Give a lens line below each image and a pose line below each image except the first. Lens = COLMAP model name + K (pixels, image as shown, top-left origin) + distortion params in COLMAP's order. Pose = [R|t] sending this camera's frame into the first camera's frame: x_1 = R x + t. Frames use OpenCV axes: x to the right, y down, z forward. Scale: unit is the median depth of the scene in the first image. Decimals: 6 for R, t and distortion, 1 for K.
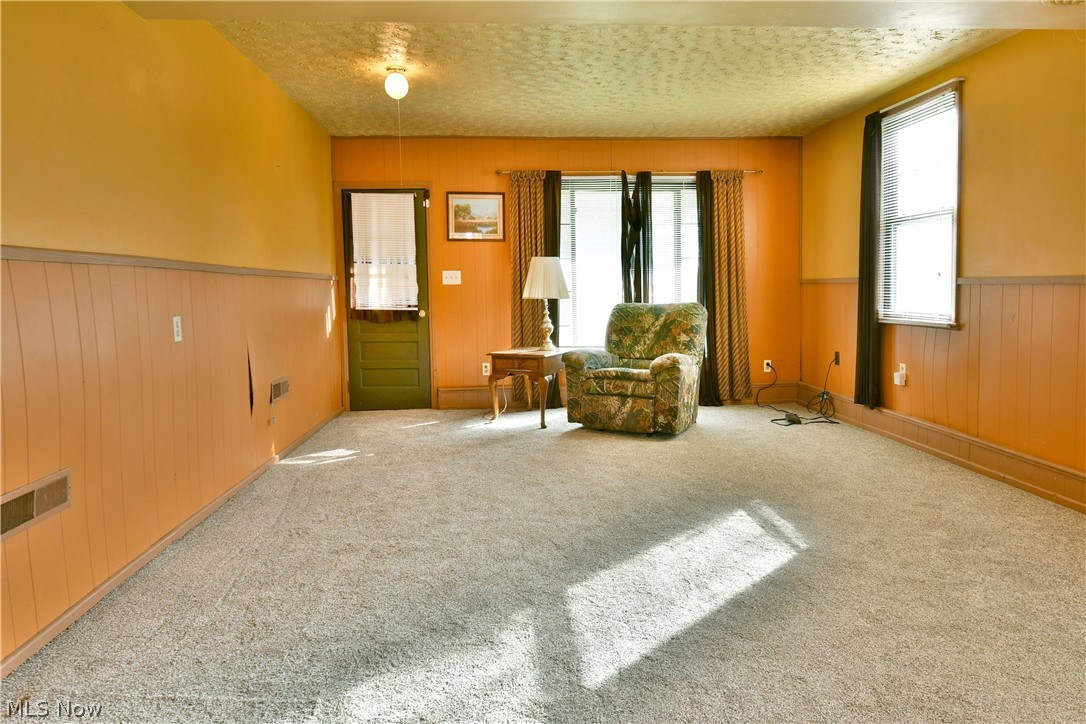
lens RADIAL K [[677.6, 0, 547.4], [0, 677.6, 356.3], [0, 0, 1]] dist [-0.013489, -0.005430]
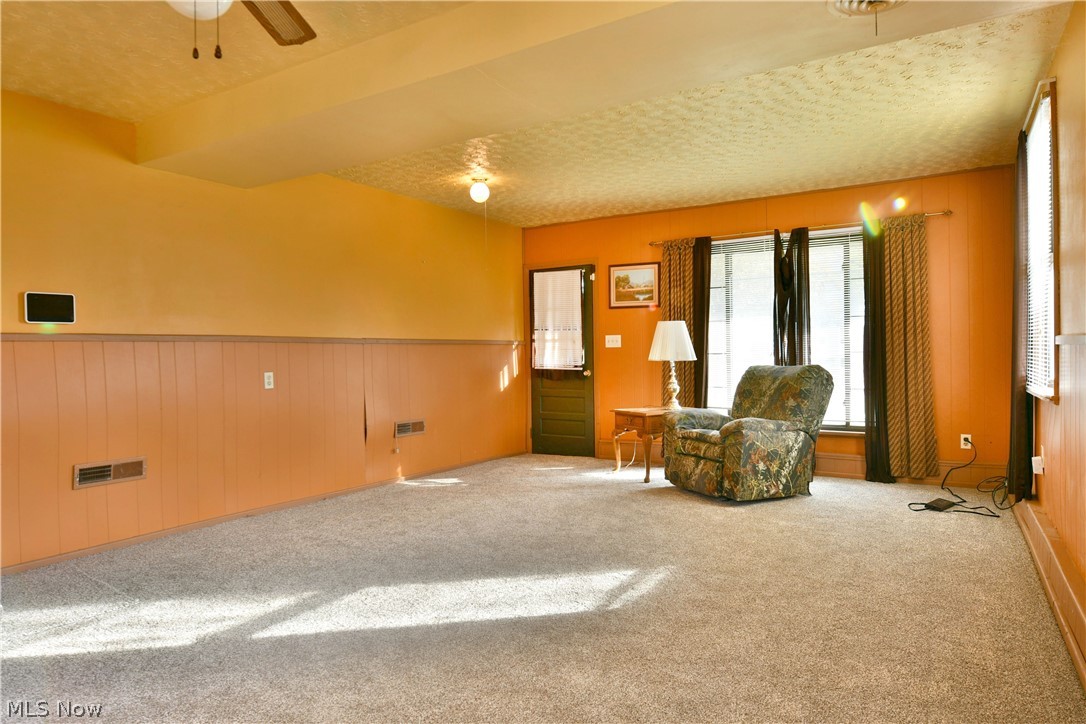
lens RADIAL K [[677.6, 0, 594.6], [0, 677.6, 382.3], [0, 0, 1]] dist [-0.013489, -0.005430]
pose [[0.830835, 0.021455, -0.556105, 0.478535], [-0.048001, 0.998295, -0.033200, -0.010639], [0.554445, 0.054278, 0.830449, 0.064012]]
